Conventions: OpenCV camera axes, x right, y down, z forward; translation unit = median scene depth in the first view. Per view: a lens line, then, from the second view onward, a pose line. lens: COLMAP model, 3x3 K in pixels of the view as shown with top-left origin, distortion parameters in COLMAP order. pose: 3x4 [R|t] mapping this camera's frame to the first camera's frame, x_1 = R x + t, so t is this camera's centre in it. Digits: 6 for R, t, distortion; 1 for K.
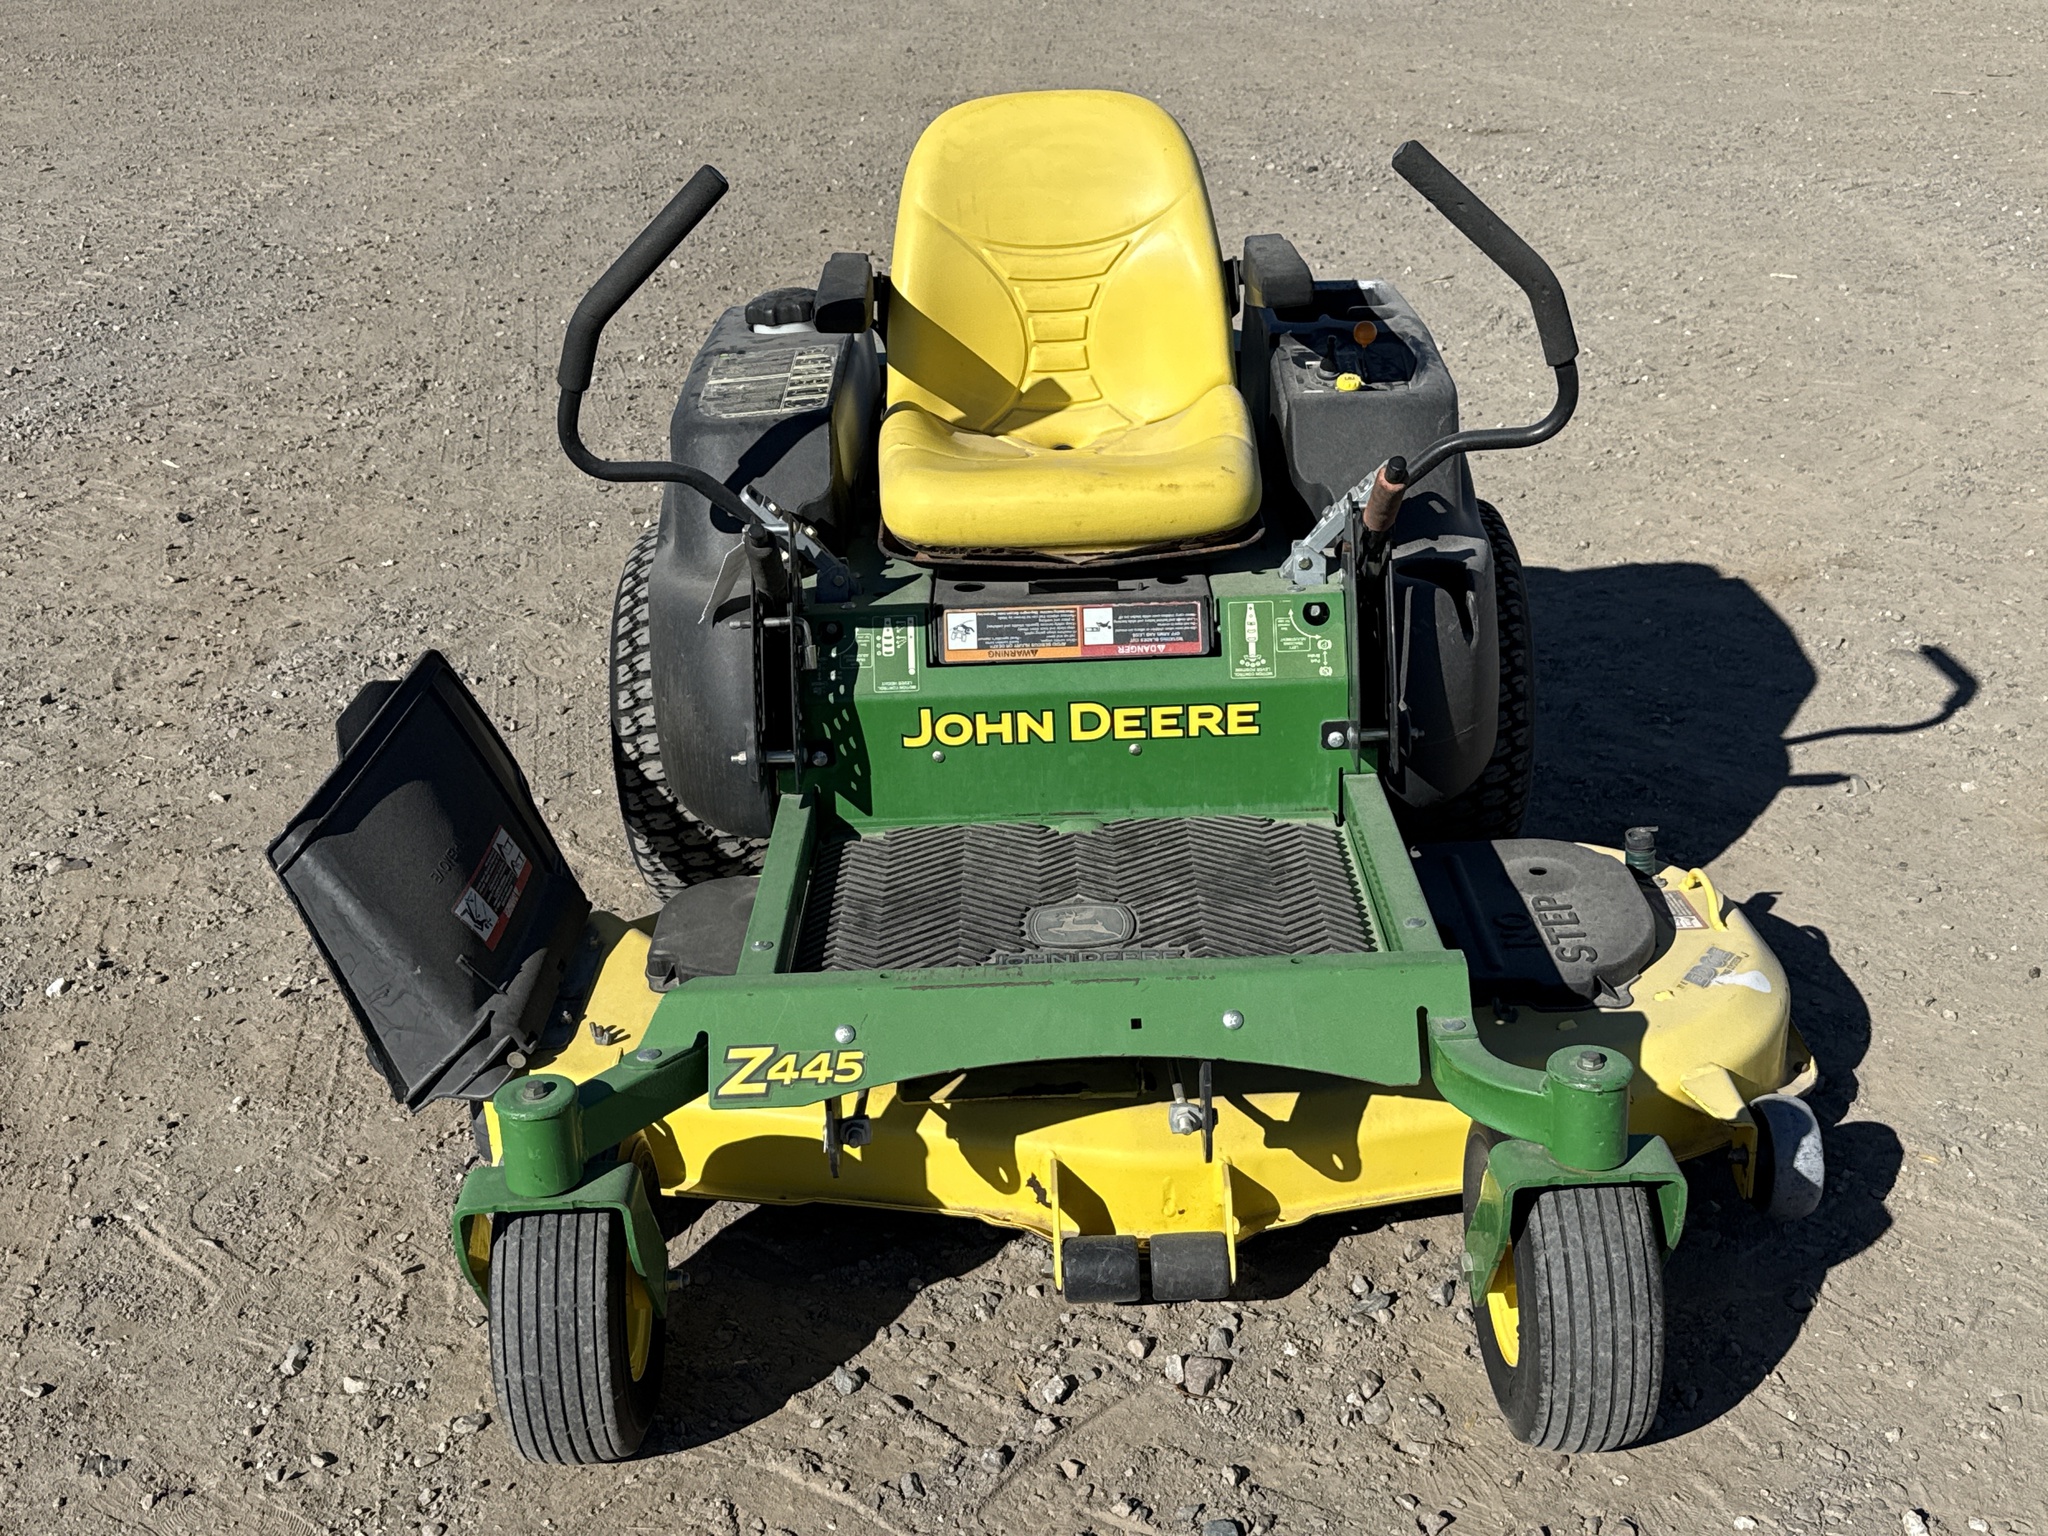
lens RADIAL K [[2377.9, 0, 1036.5], [0, 2377.9, 740.4], [0, 0, 1]] dist [0.213067, -0.013340]
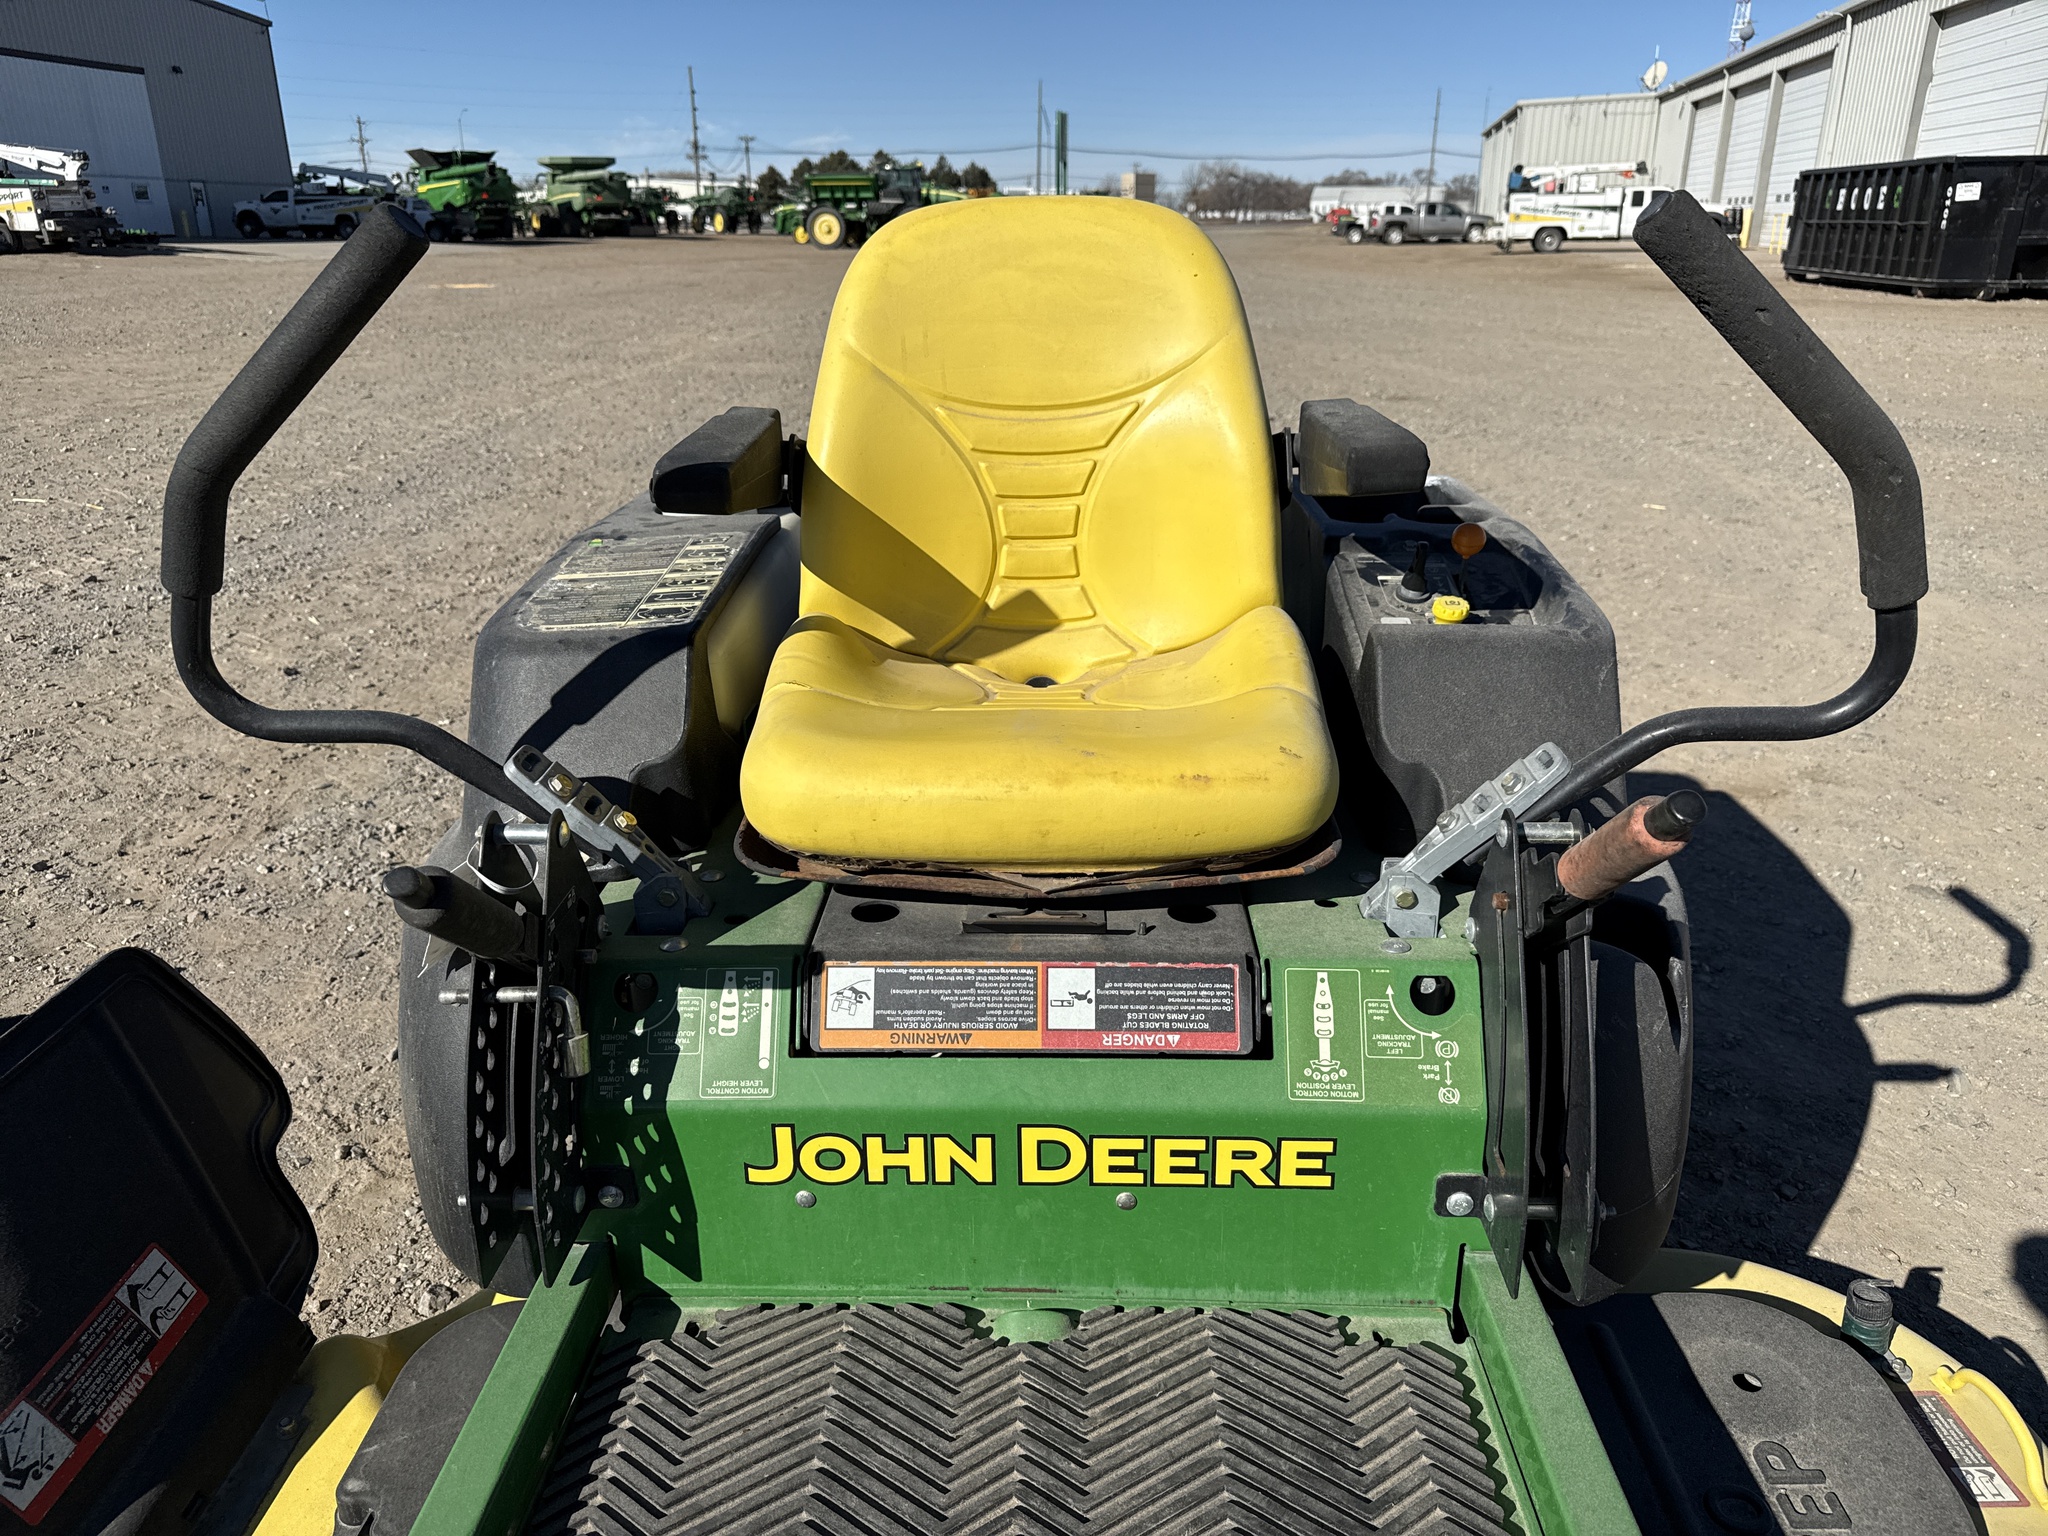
lens RADIAL K [[1474.0, 0, 1029.1], [0, 1474.0, 762.9], [0, 0, 1]] dist [0.186016, -0.255717]
pose [[0.999095, 0.035236, -0.023837, 0.021793], [-0.035577, 0.999268, -0.014029, -0.102056], [0.023325, 0.014864, 0.999617, 0.611072]]
